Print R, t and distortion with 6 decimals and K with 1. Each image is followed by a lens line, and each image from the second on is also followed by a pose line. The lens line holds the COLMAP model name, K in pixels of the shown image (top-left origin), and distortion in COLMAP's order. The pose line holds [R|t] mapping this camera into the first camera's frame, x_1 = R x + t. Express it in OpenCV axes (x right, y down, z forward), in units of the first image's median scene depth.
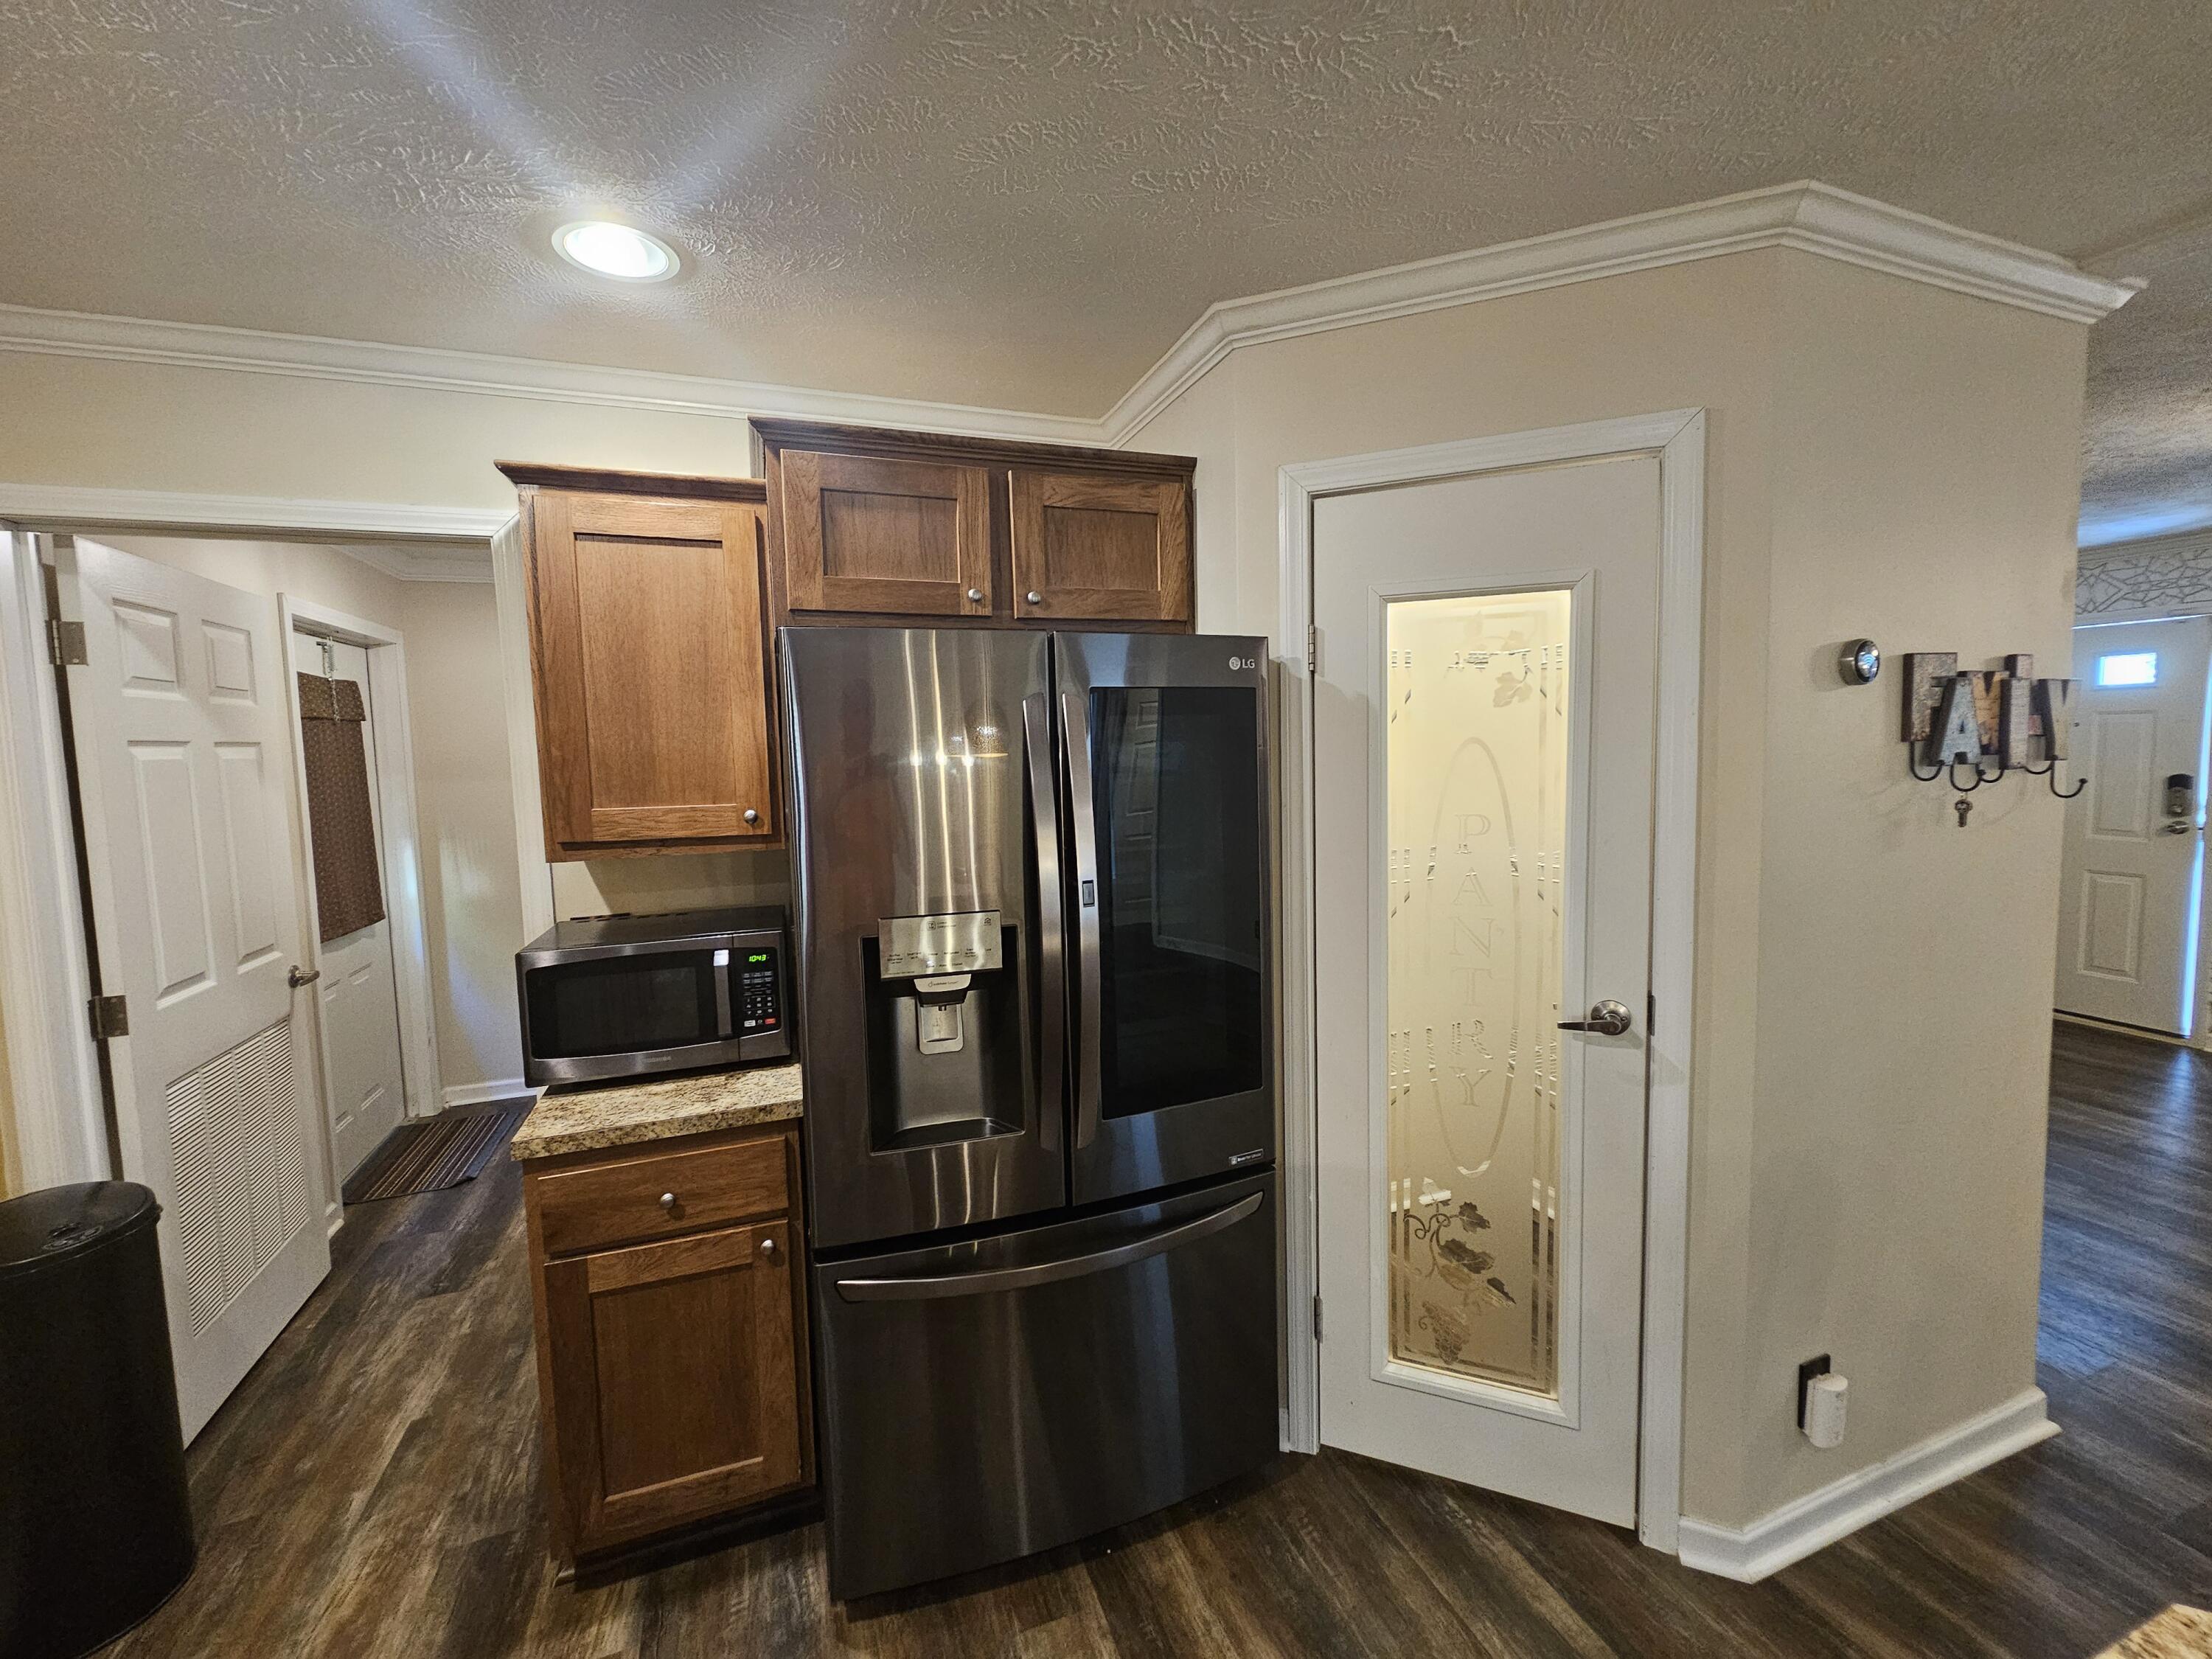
lens RADIAL K [[909.8, 0, 1113.3], [0, 909.8, 818.7], [0, 0, 1]] dist [-0.000541, 0.000340]
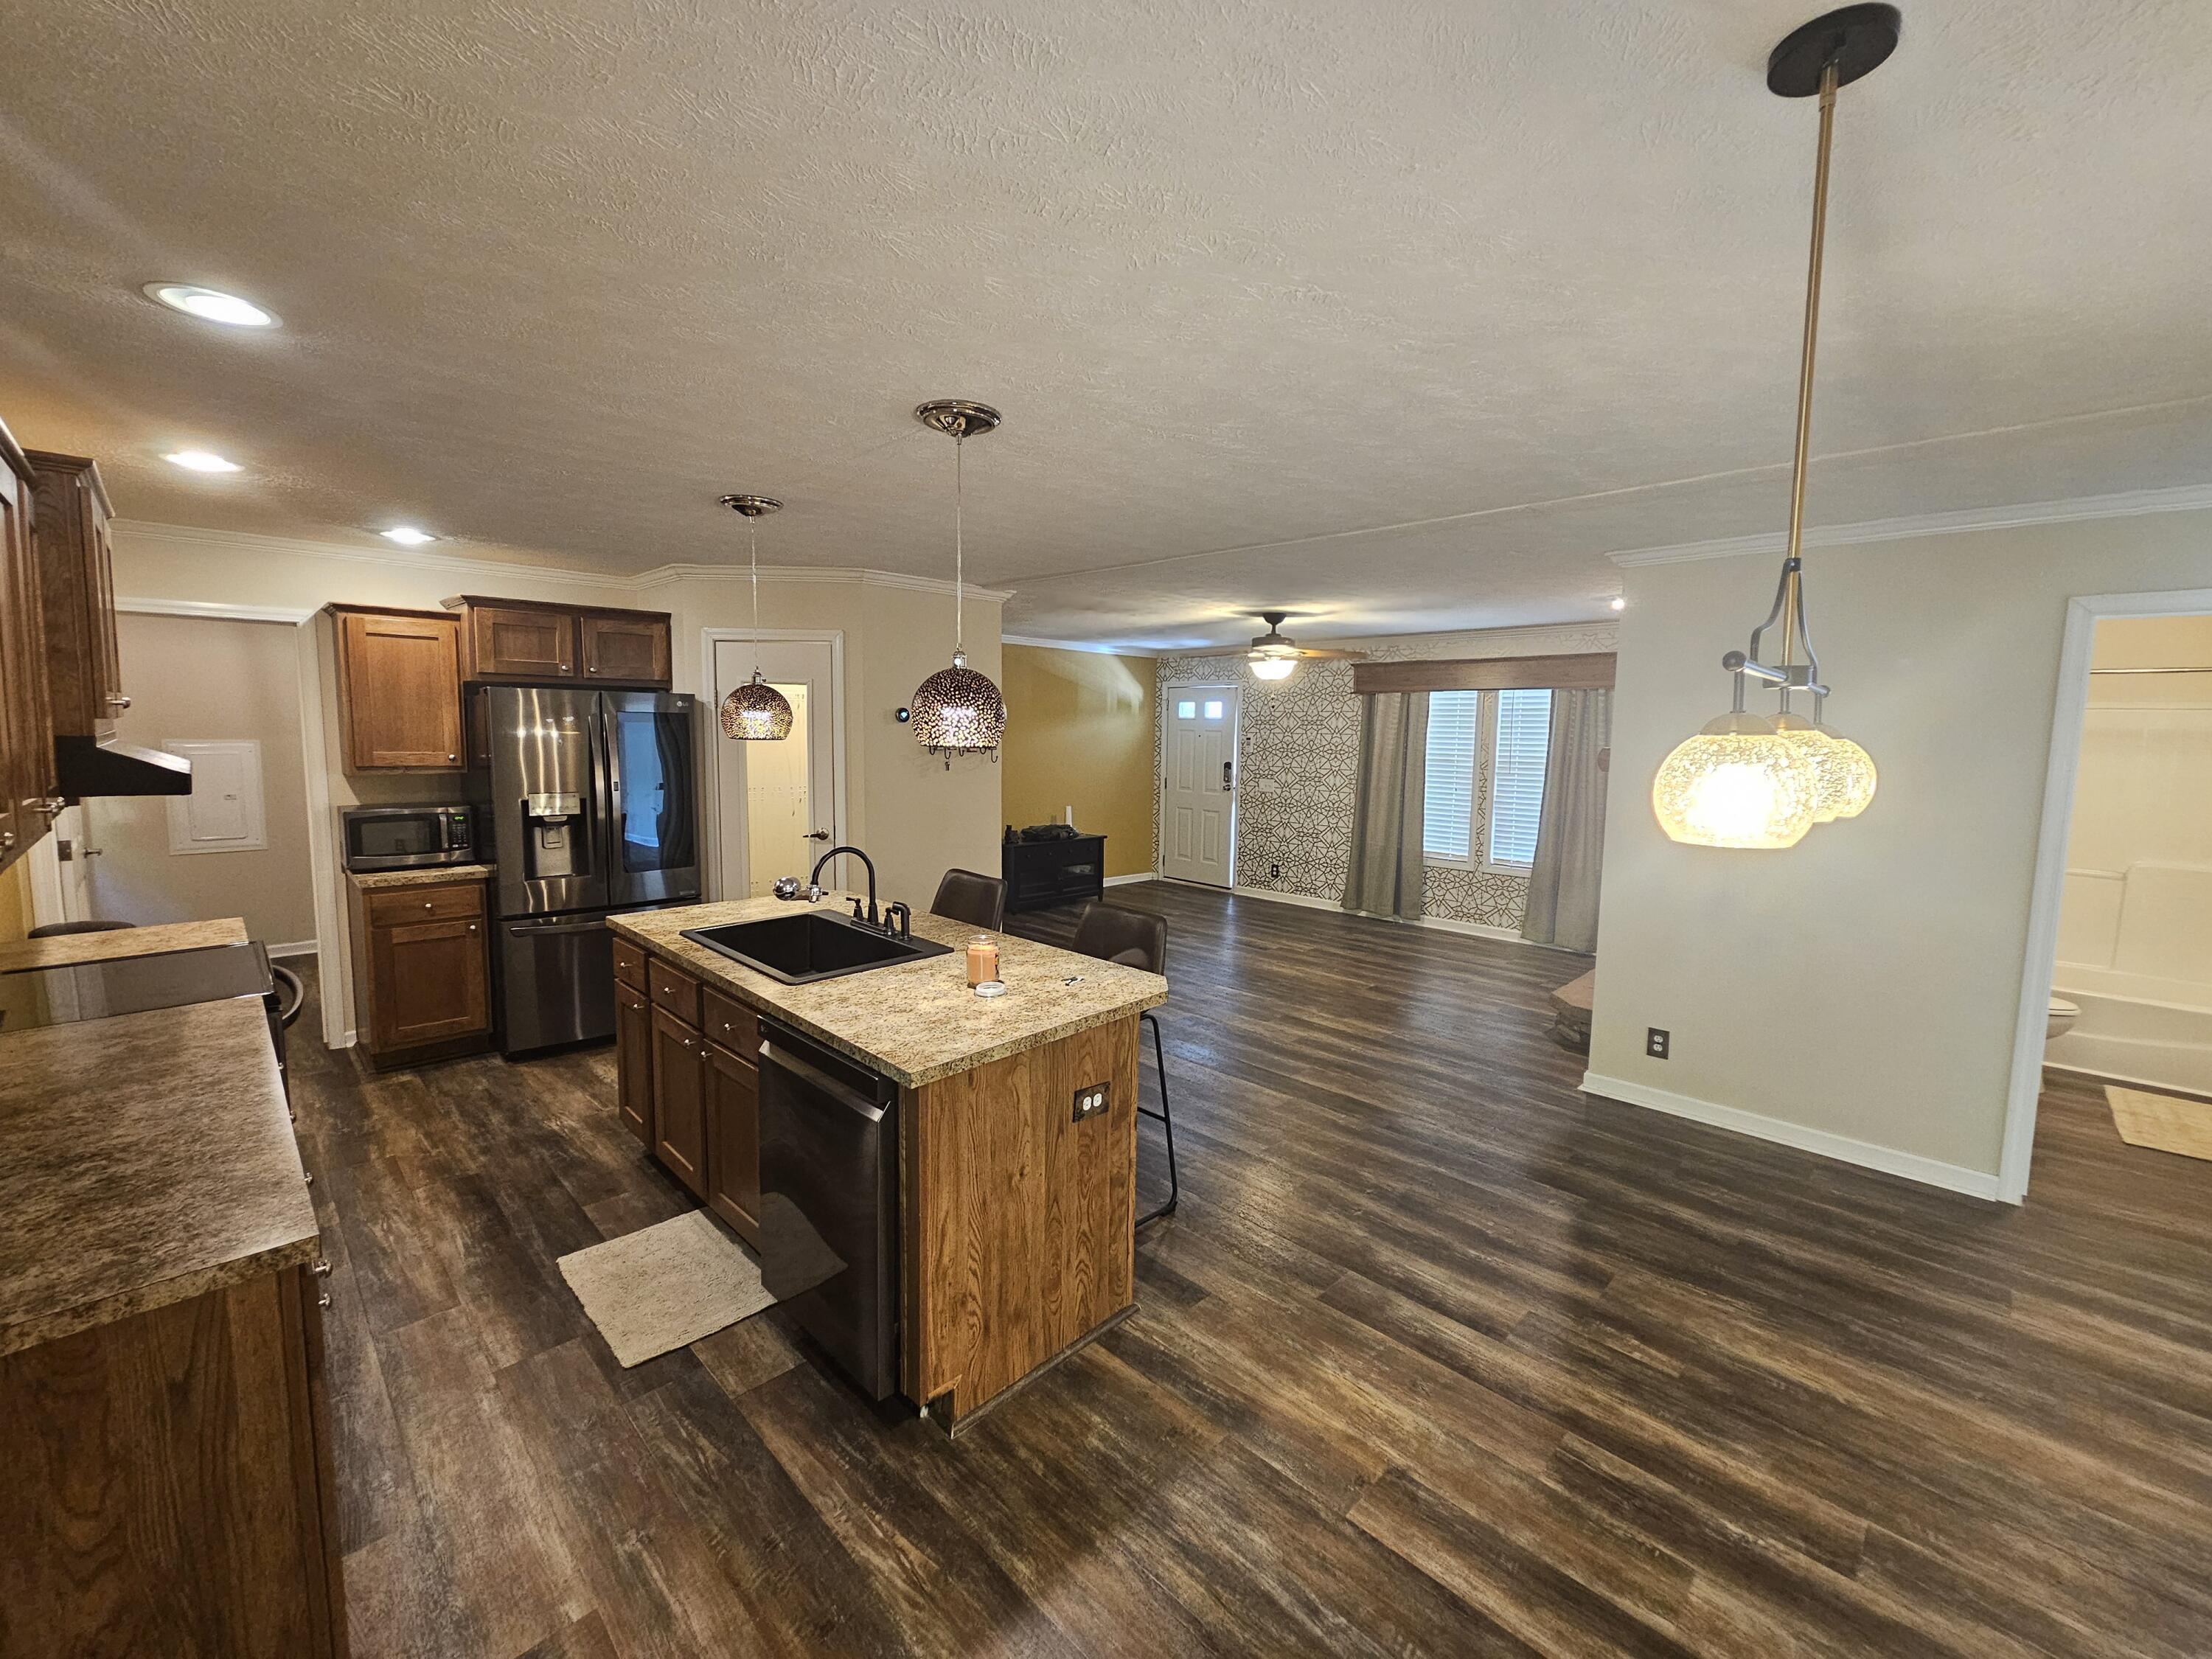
lens RADIAL K [[909.8, 0, 1113.3], [0, 909.8, 818.7], [0, 0, 1]] dist [-0.000541, 0.000340]
pose [[0.911253, -0.002086, 0.411842, 0.178122], [-0.006594, 0.999785, 0.019655, 0.096301], [-0.411795, -0.020626, 0.911043, -1.810724]]
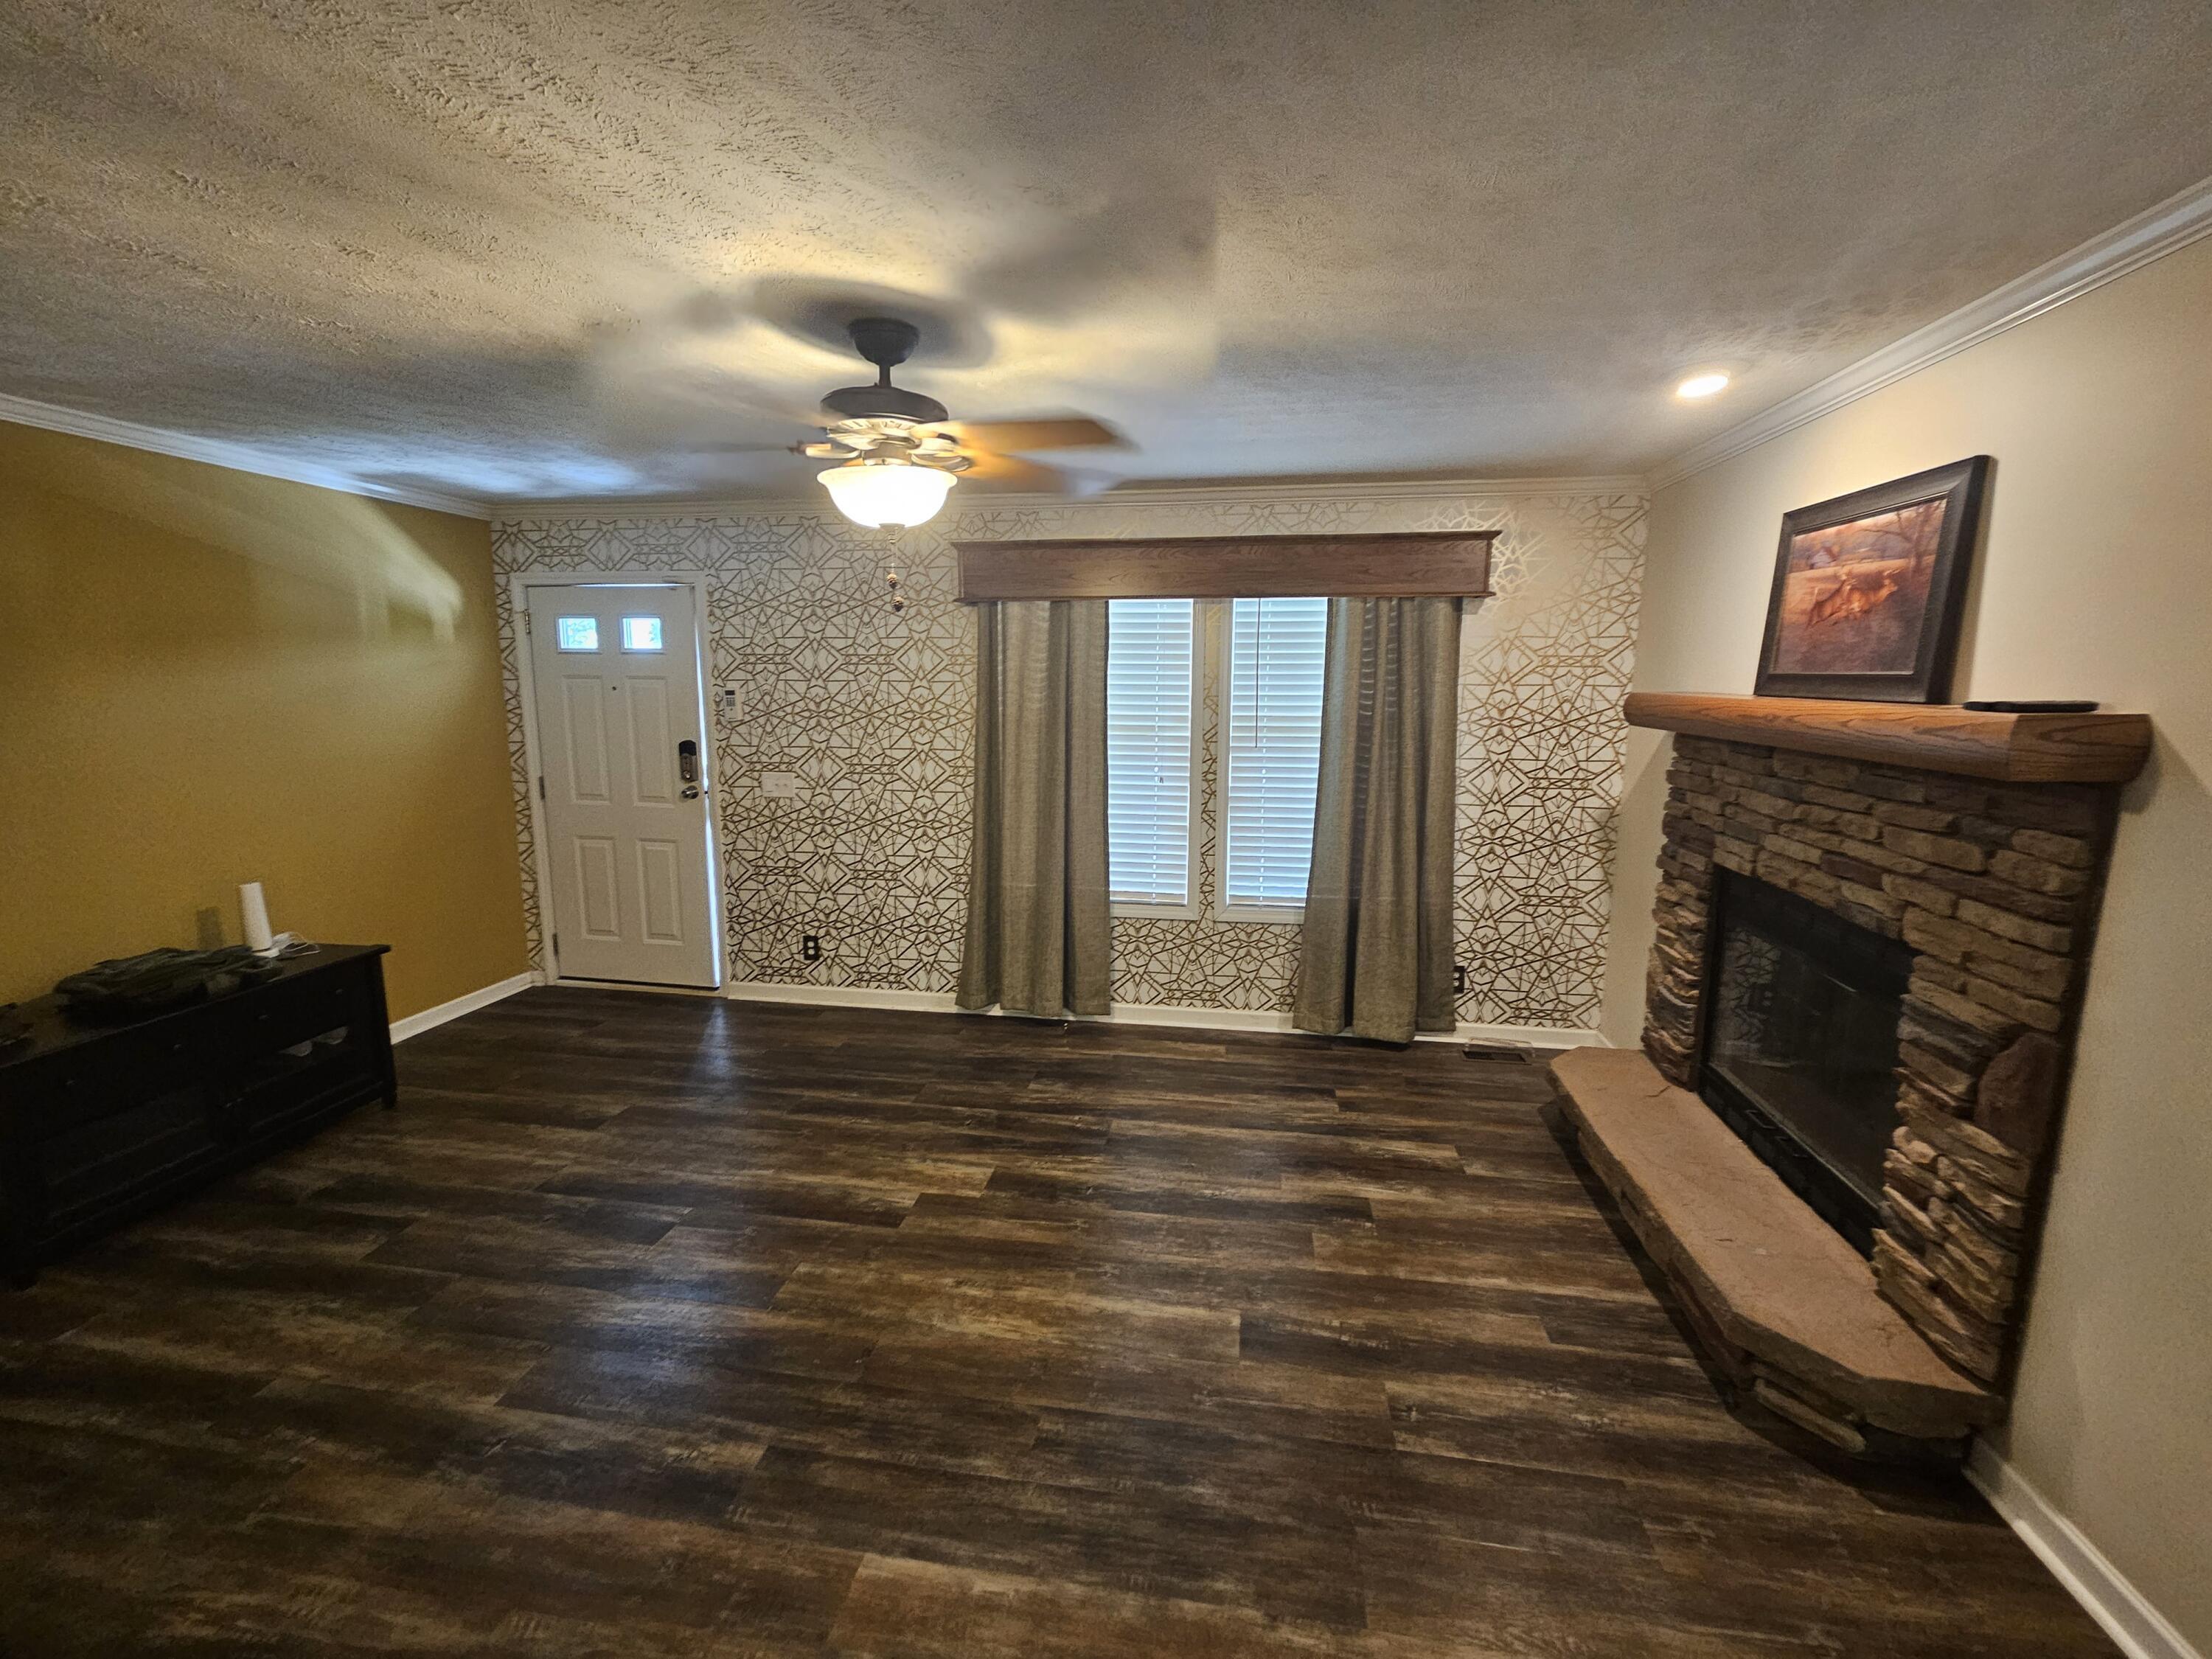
lens RADIAL K [[909.8, 0, 1113.3], [0, 909.8, 818.7], [0, 0, 1]] dist [-0.000541, 0.000340]
pose [[0.494492, -0.105335, 0.862776, 1.184887], [0.048604, 0.994427, 0.093551, -0.077828], [-0.867822, -0.004326, 0.496856, 0.169093]]
